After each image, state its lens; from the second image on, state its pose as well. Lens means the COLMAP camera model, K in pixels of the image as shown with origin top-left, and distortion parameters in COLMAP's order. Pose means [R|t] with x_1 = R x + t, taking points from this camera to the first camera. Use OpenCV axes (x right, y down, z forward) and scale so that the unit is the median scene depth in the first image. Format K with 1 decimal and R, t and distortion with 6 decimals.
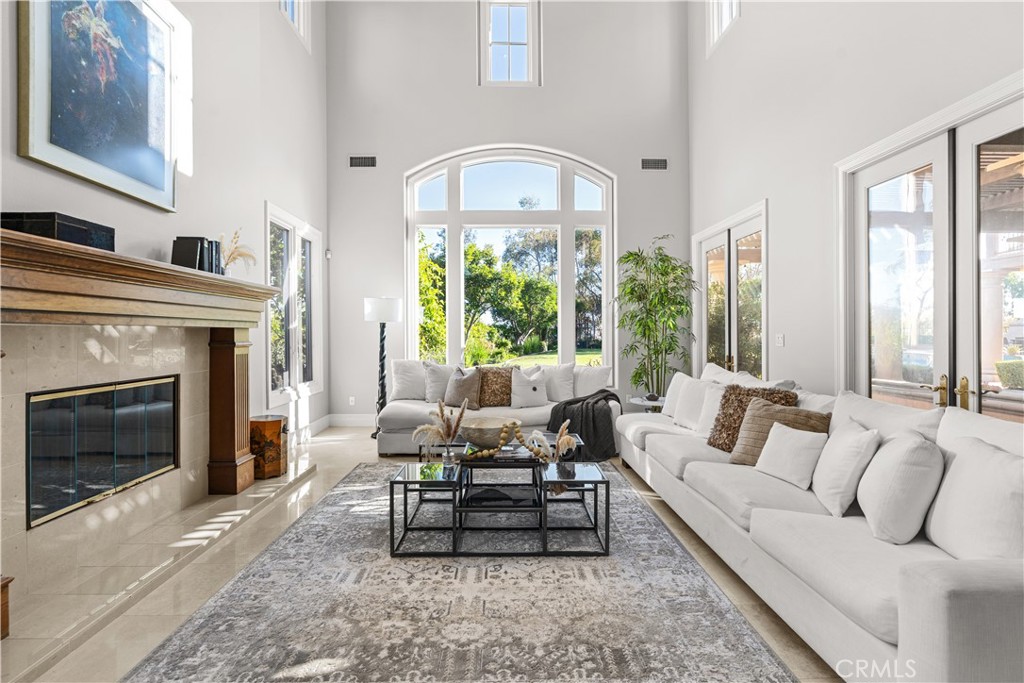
lens RADIAL K [[469.0, 0, 510.2], [0, 469.0, 337.1], [0, 0, 1]] dist [-0.004290, -0.001159]
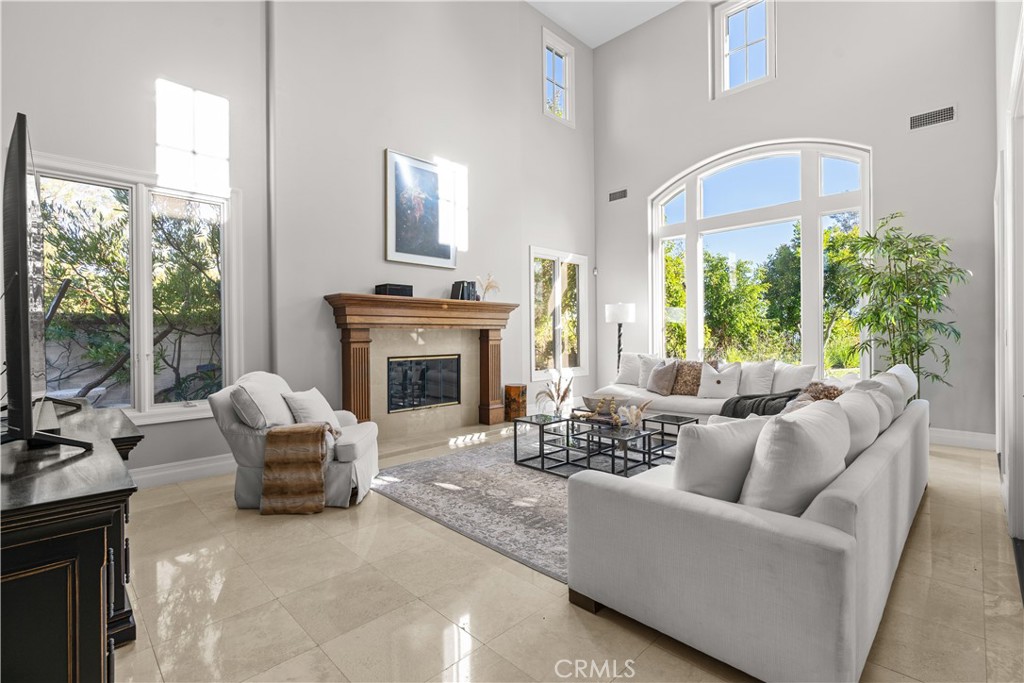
lens RADIAL K [[469.0, 0, 514.9], [0, 469.0, 339.5], [0, 0, 1]] dist [-0.004290, -0.001159]
pose [[0.686756, 0.006180, -0.726862, 0.827170], [0.000523, 0.999959, 0.008995, 0.003388], [0.726888, -0.006557, 0.686725, -0.138196]]
